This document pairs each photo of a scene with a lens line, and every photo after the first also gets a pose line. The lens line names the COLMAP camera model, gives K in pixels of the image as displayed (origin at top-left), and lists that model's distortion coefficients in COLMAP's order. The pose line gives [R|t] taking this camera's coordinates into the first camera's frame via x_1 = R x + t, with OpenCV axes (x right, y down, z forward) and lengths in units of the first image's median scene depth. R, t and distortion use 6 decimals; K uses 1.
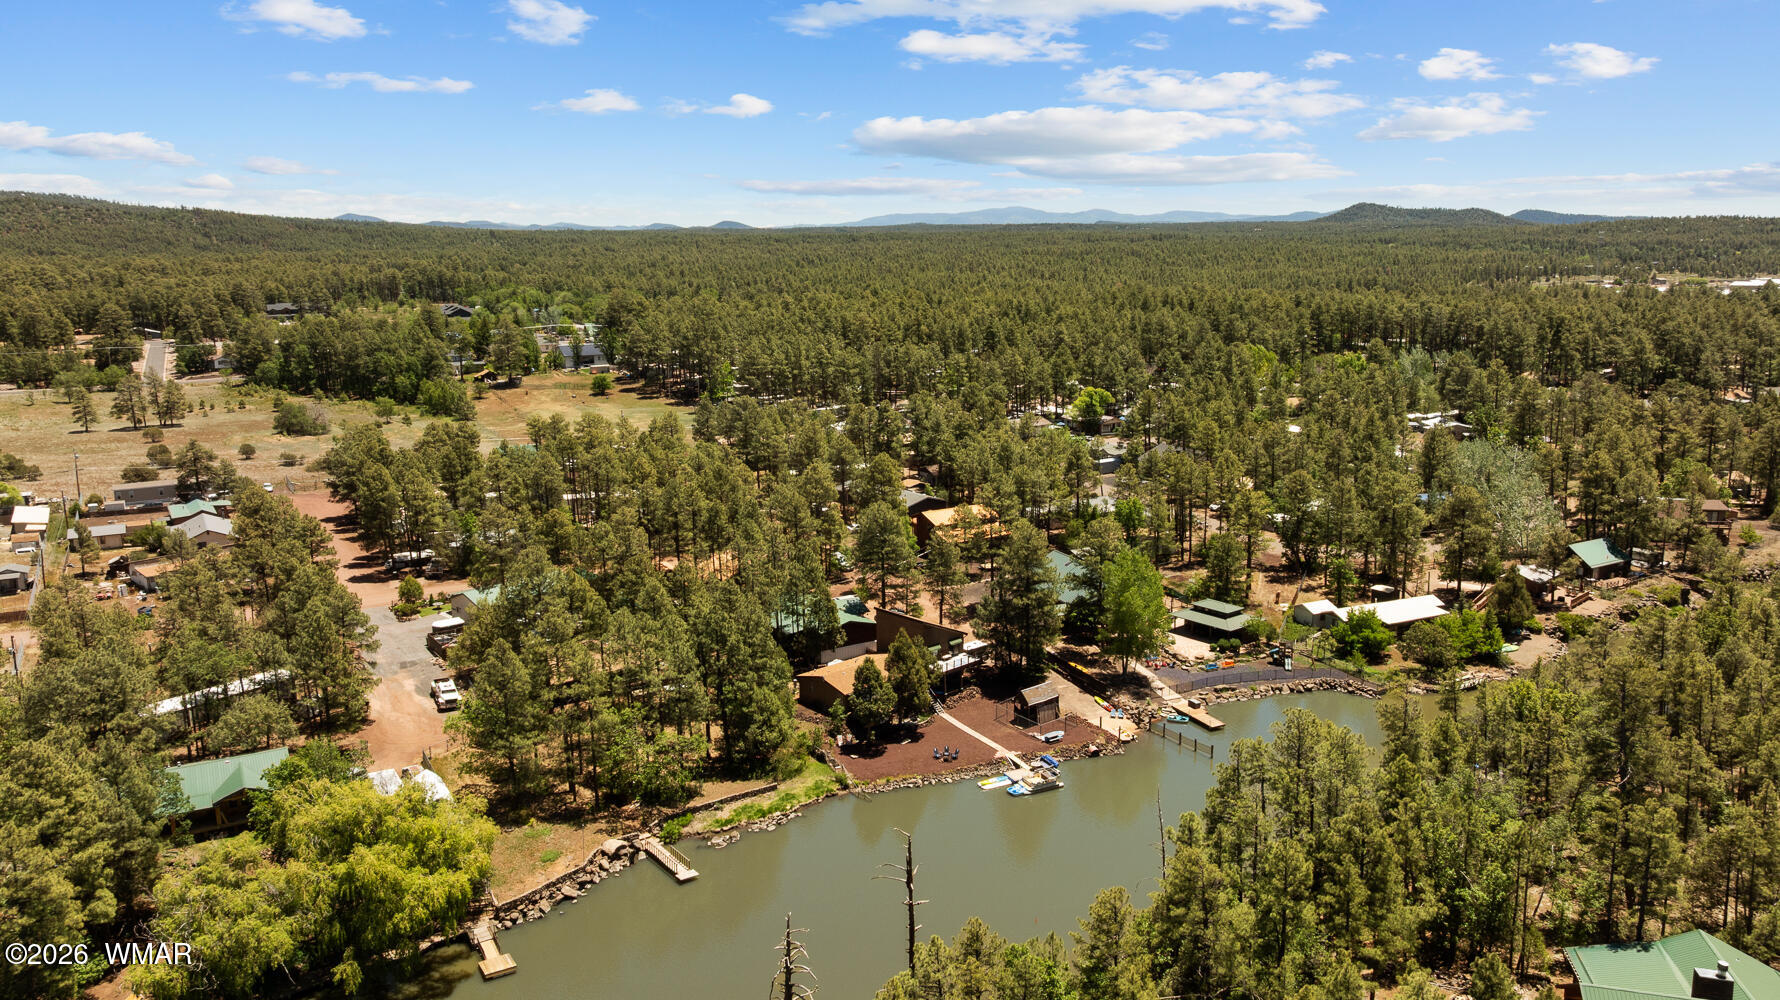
lens RADIAL K [[1233.6, 0, 890.0], [0, 1233.6, 500.0], [0, 0, 1]] dist [-0.007837, -0.001048]
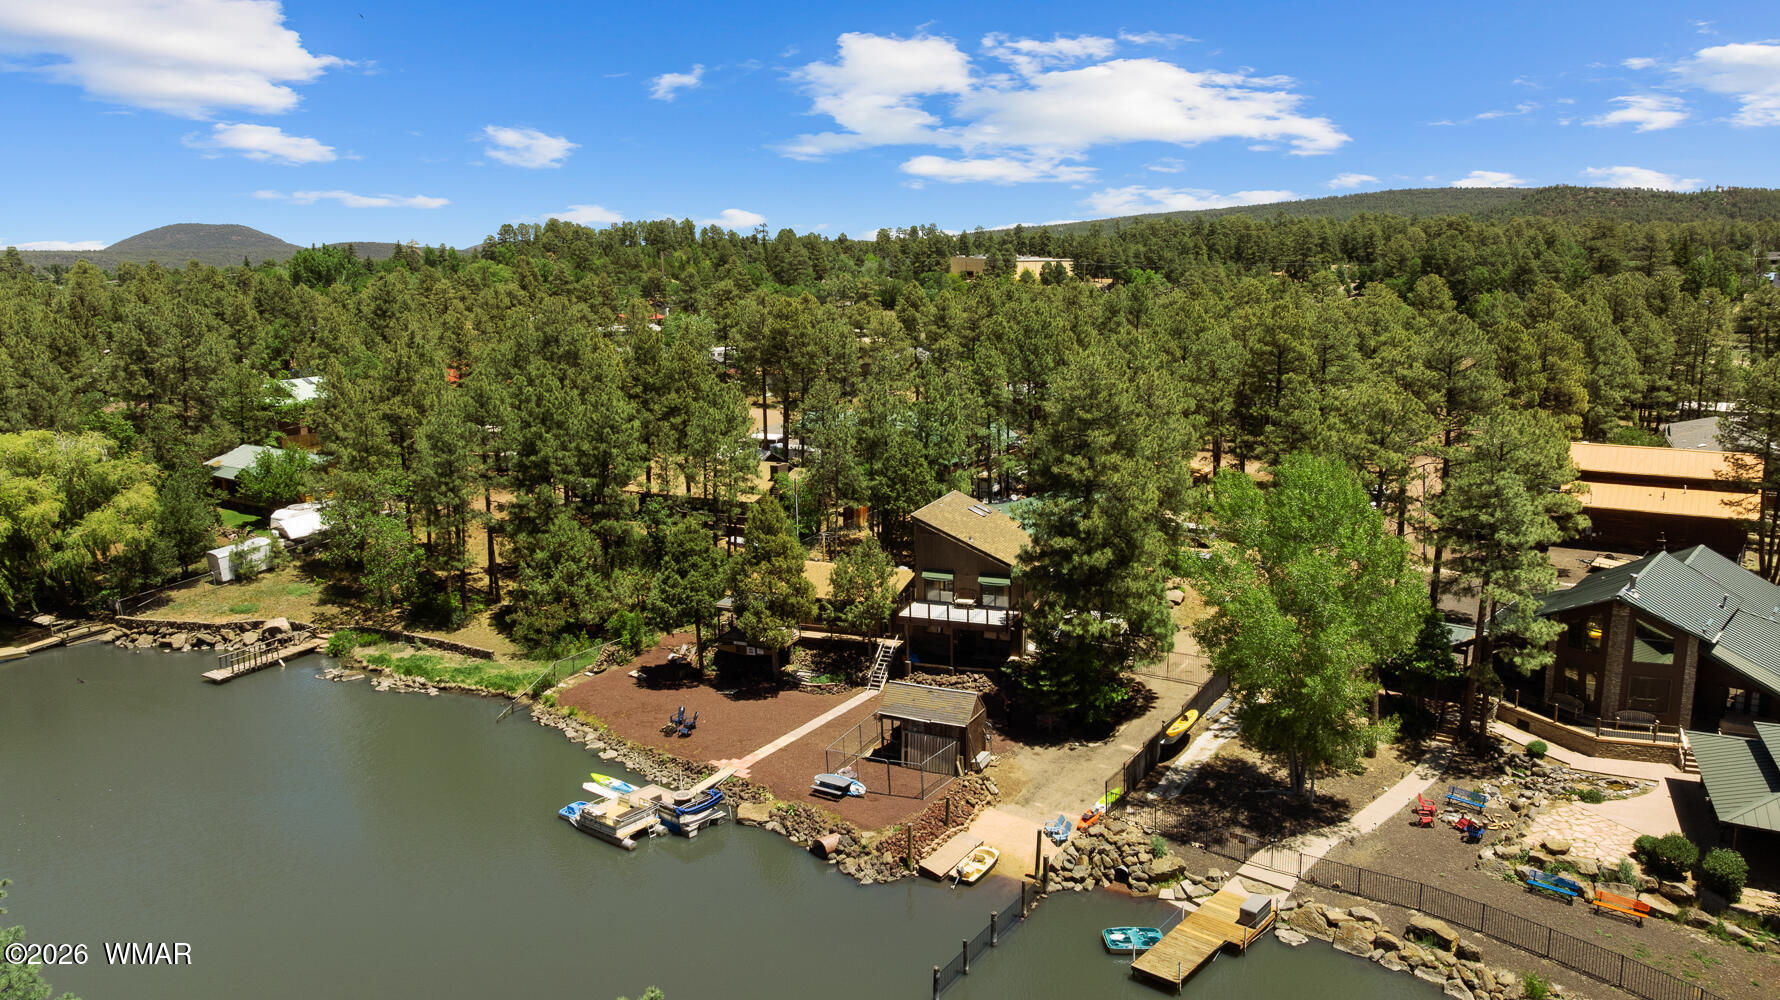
lens RADIAL K [[1253.0, 0, 884.1], [0, 1253.0, 488.4], [0, 0, 1]] dist [-0.021604, 0.003496]
pose [[0.427538, 0.165976, -0.888630, 0.447962], [-0.174229, 0.979700, 0.099160, 0.033982], [0.887049, 0.112430, 0.447777, 0.688267]]
